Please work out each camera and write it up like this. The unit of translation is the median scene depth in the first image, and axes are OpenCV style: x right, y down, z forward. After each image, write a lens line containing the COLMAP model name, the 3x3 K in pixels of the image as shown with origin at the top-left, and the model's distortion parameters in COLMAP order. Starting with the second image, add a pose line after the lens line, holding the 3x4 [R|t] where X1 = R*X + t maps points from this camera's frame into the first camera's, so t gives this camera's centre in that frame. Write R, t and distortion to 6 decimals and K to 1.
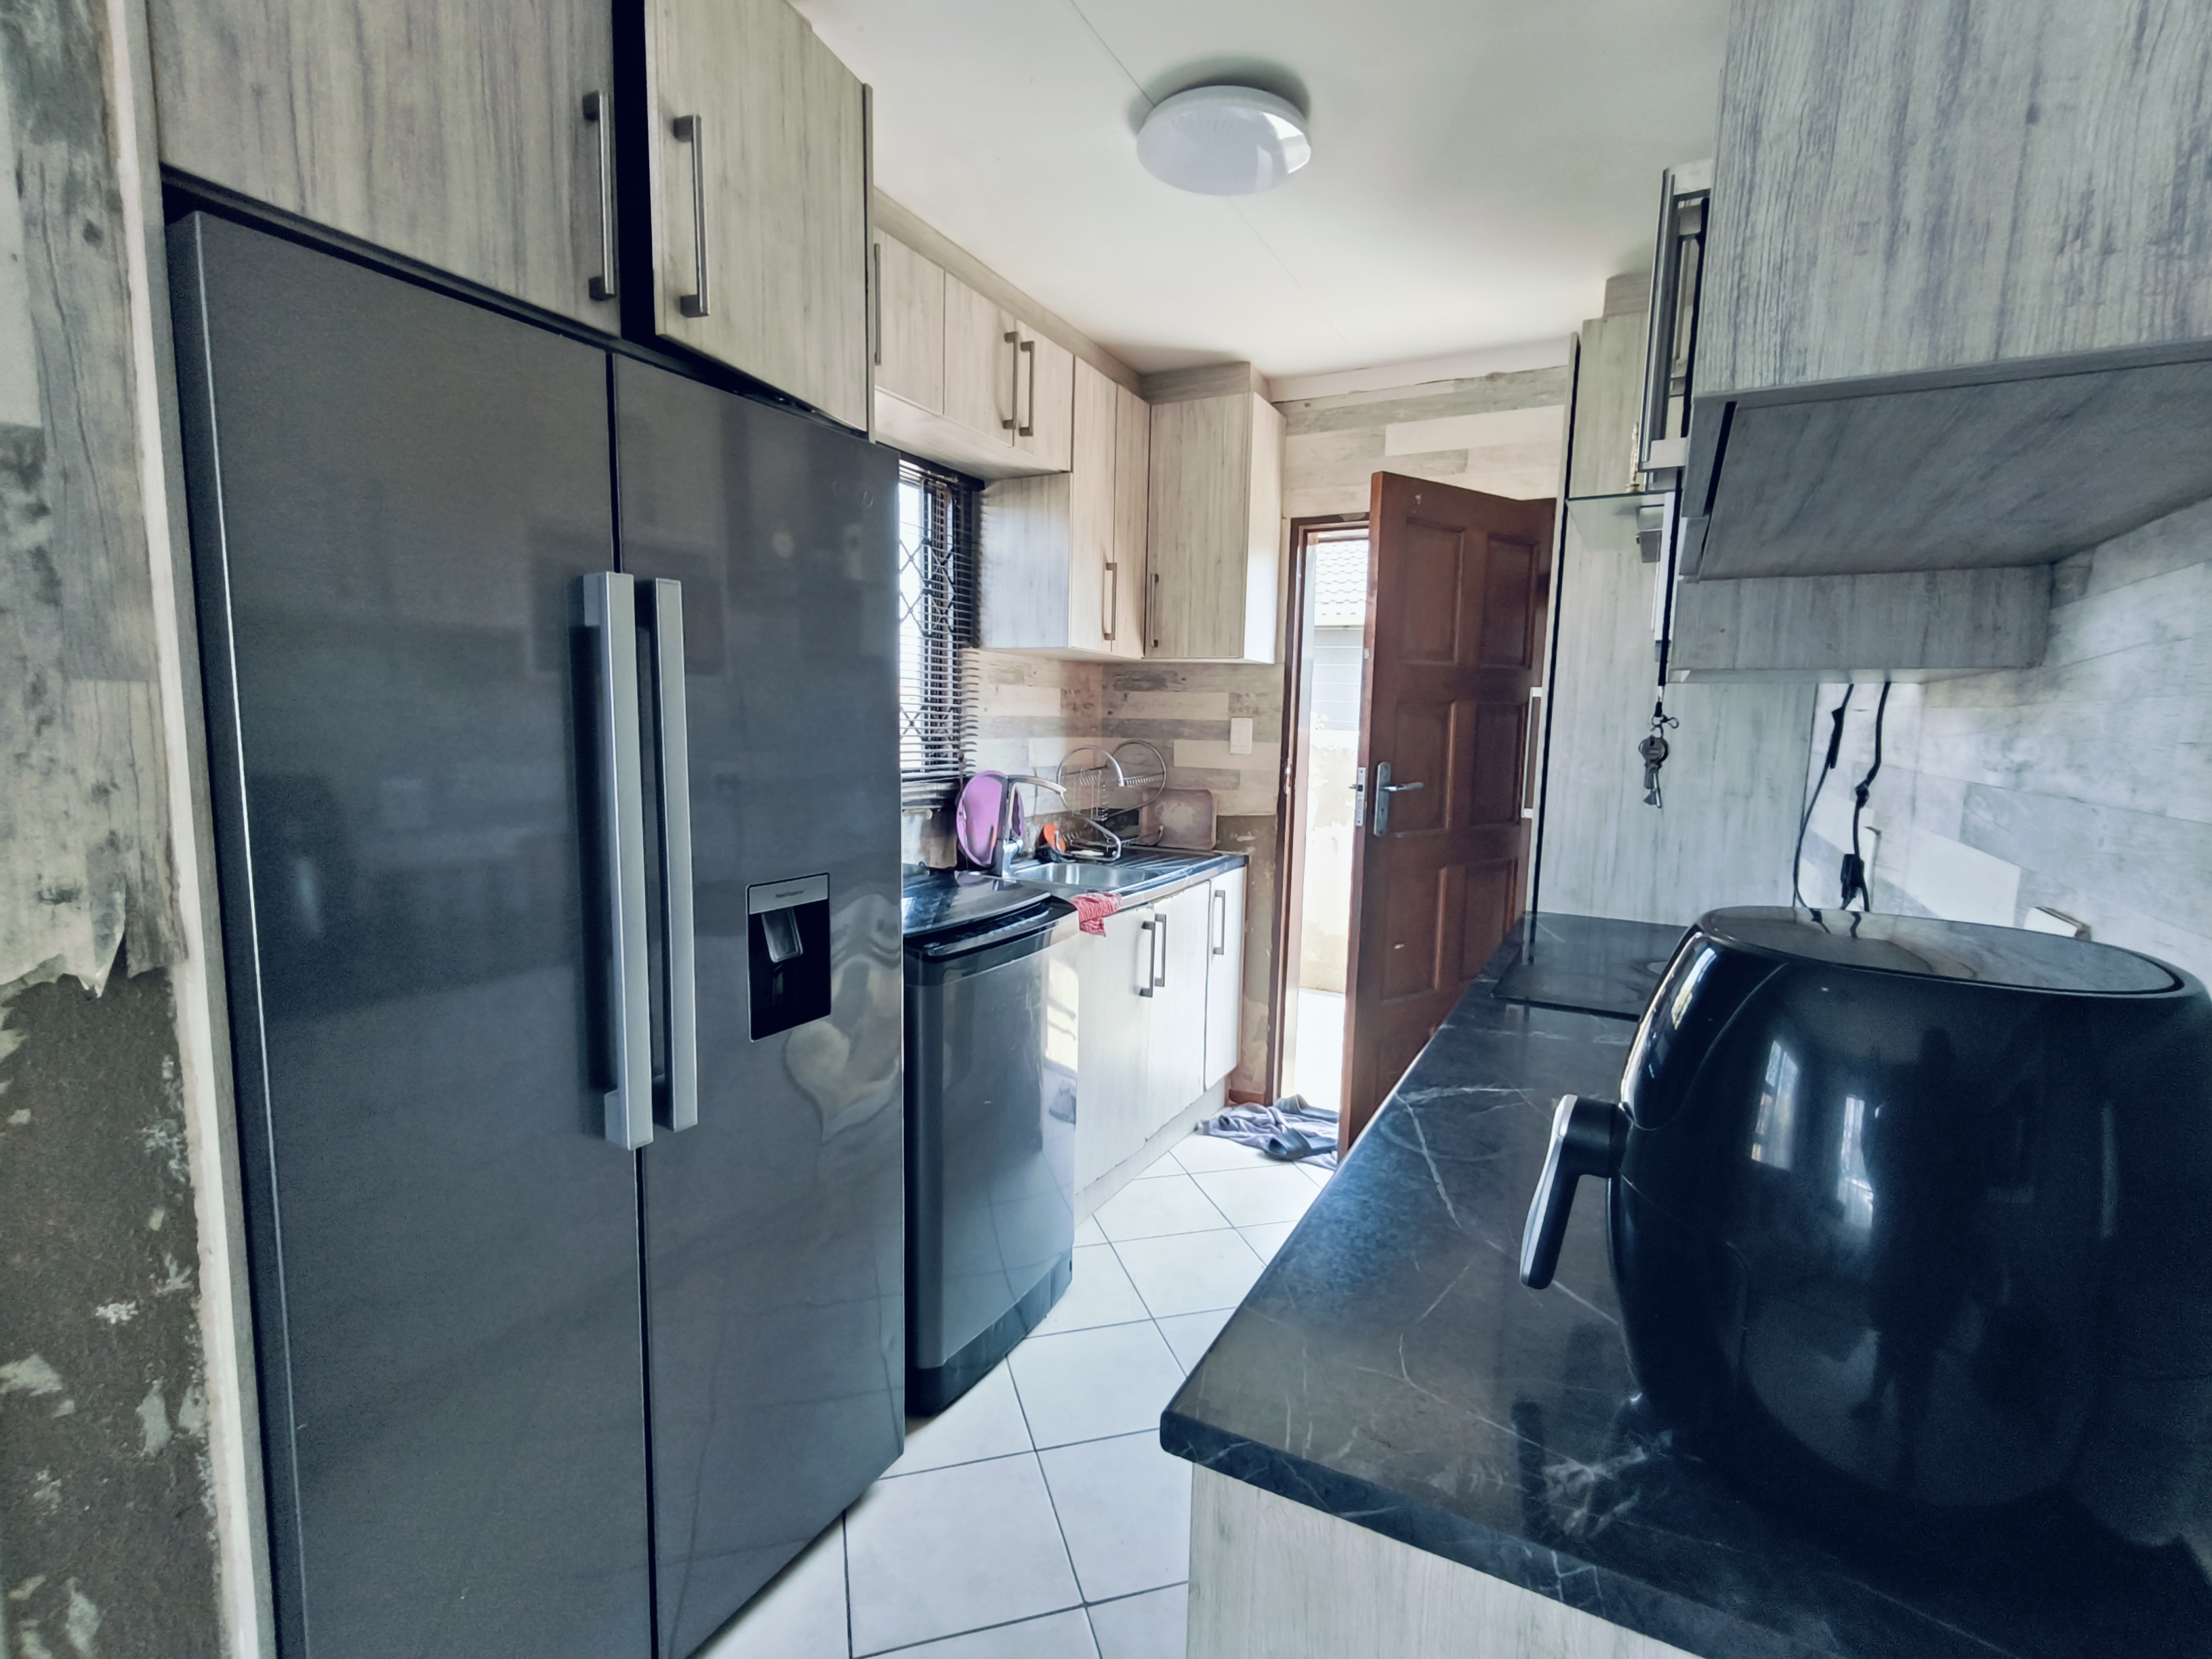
lens RADIAL K [[1050.6, 0, 1083.0], [0, 1050.6, 841.3], [0, 0, 1]] dist [0.006134, 0.001699]
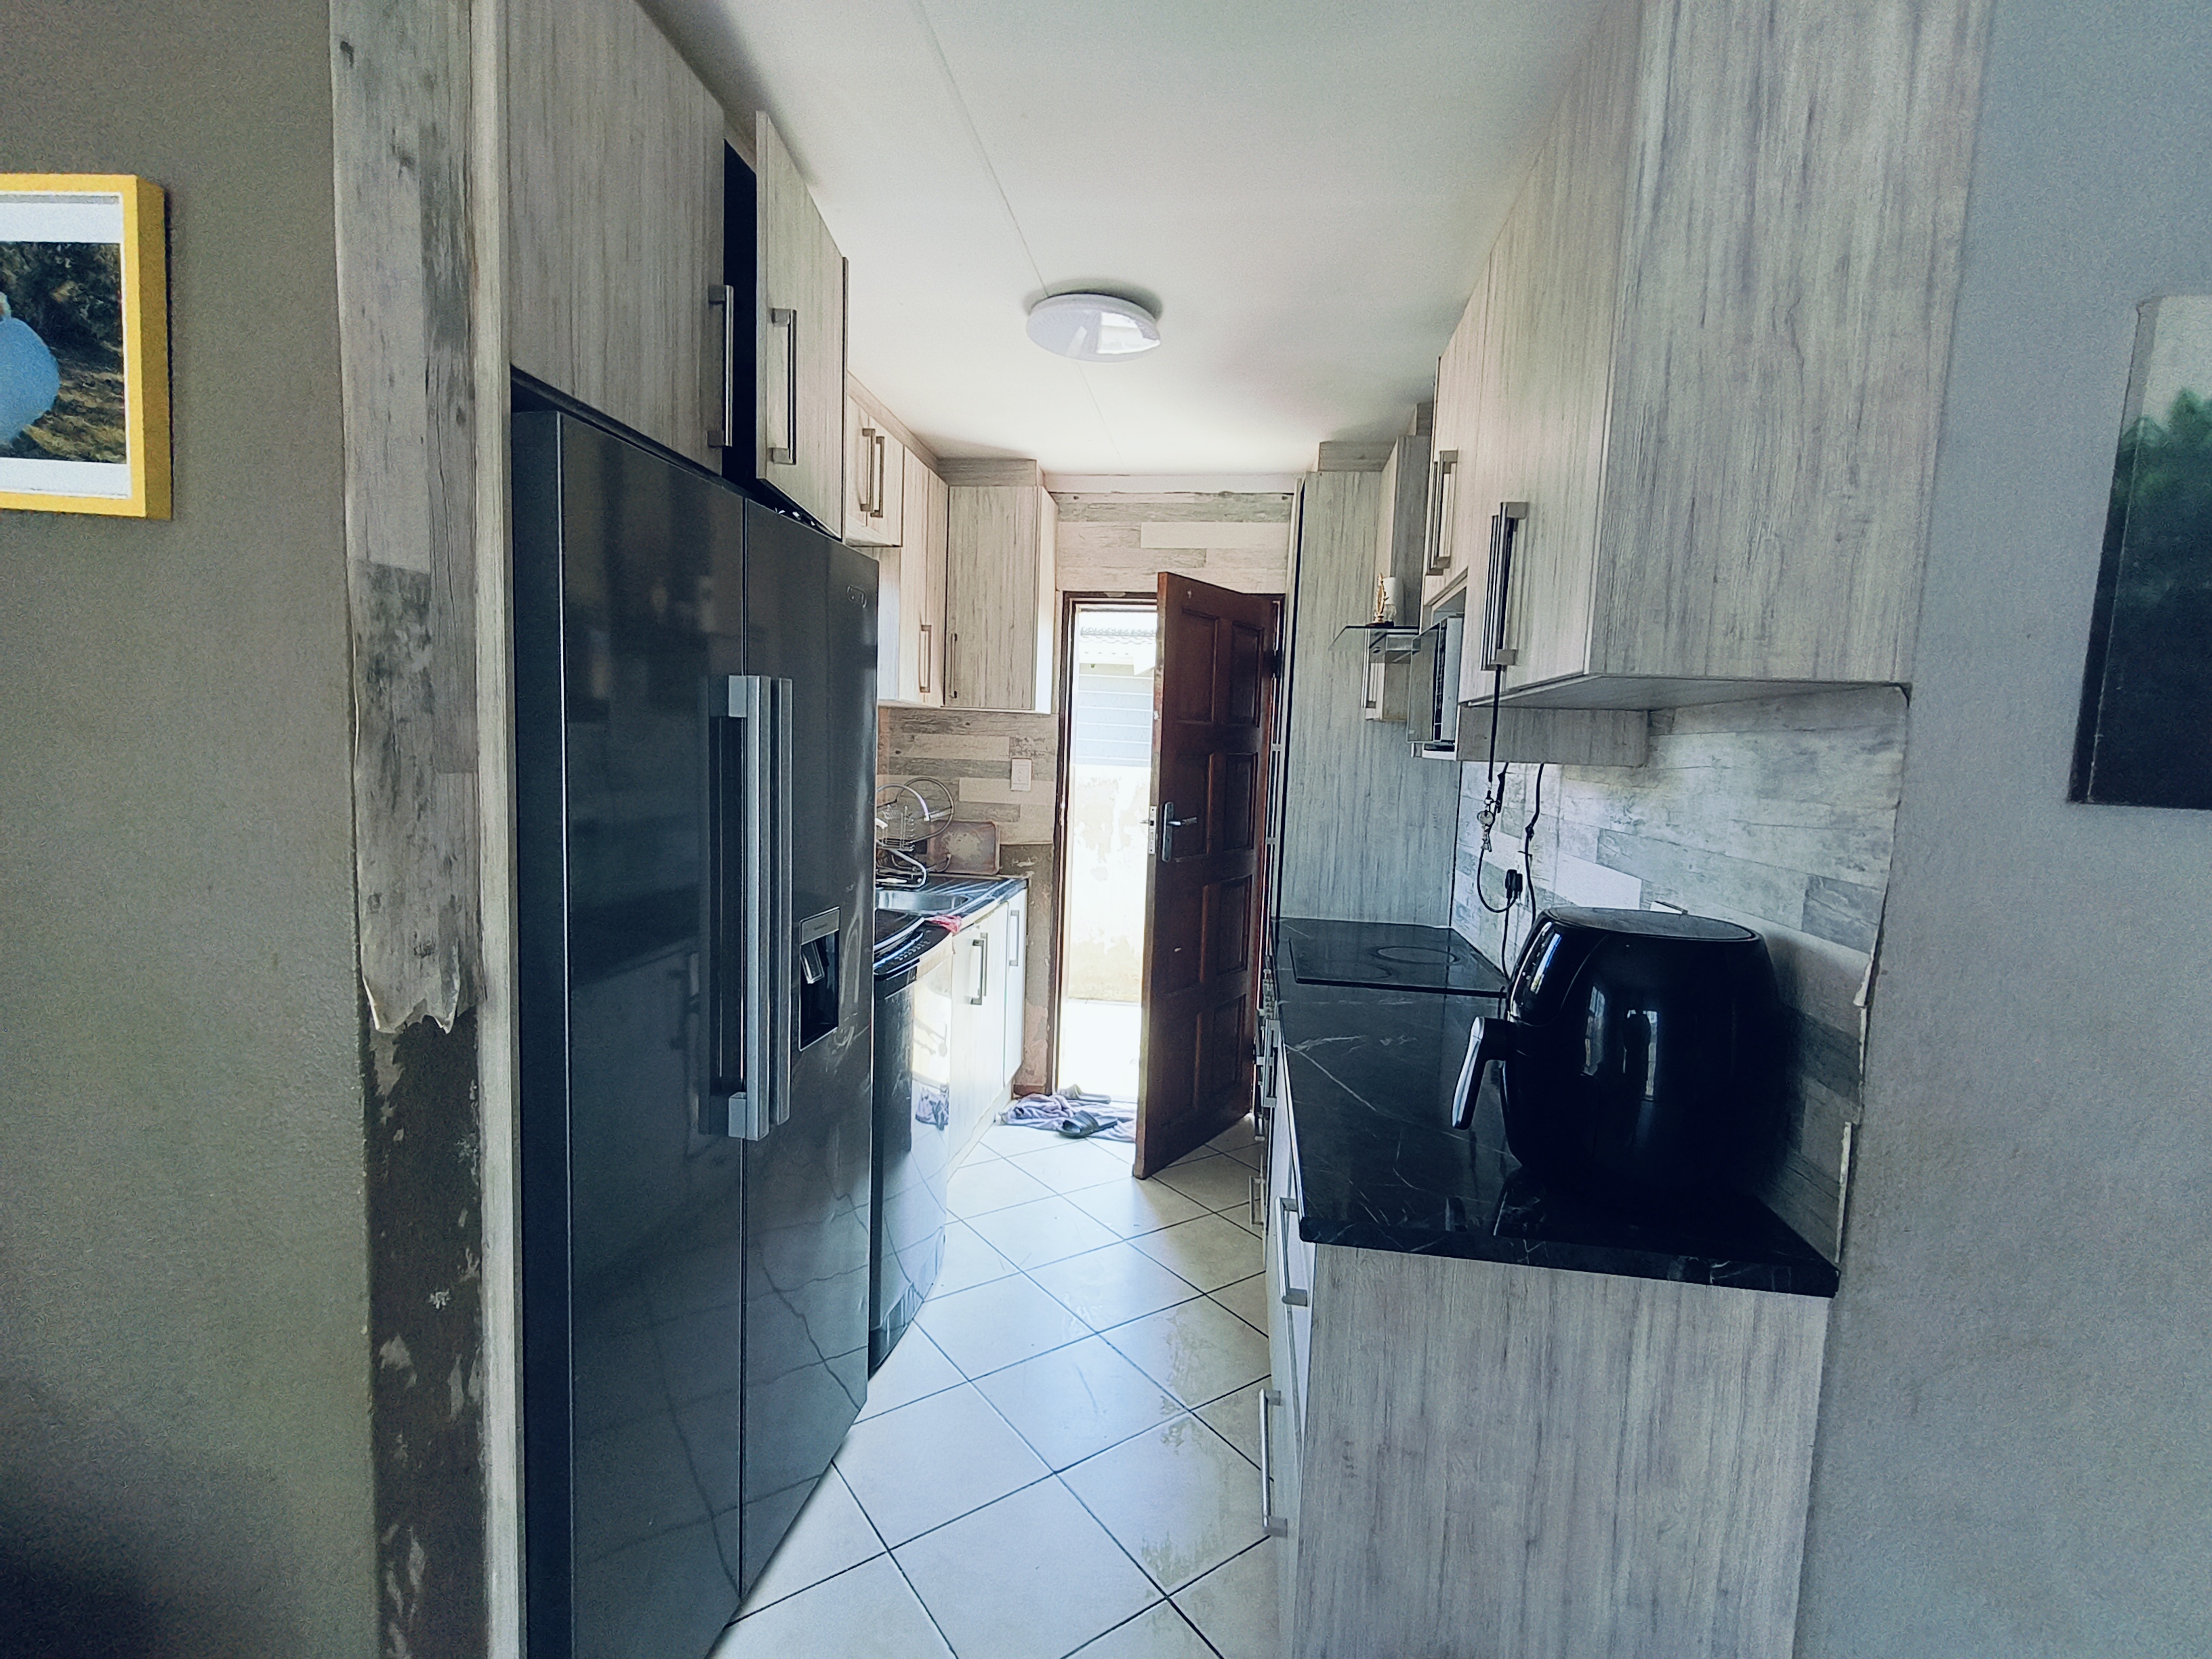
lens RADIAL K [[1050.6, 0, 1083.0], [0, 1050.6, 841.3], [0, 0, 1]] dist [0.006134, 0.001699]
pose [[0.942009, -0.016670, 0.335174, -0.235710], [0.022555, 0.999652, -0.013672, -0.014431], [-0.334829, 0.020439, 0.942057, -0.142627]]
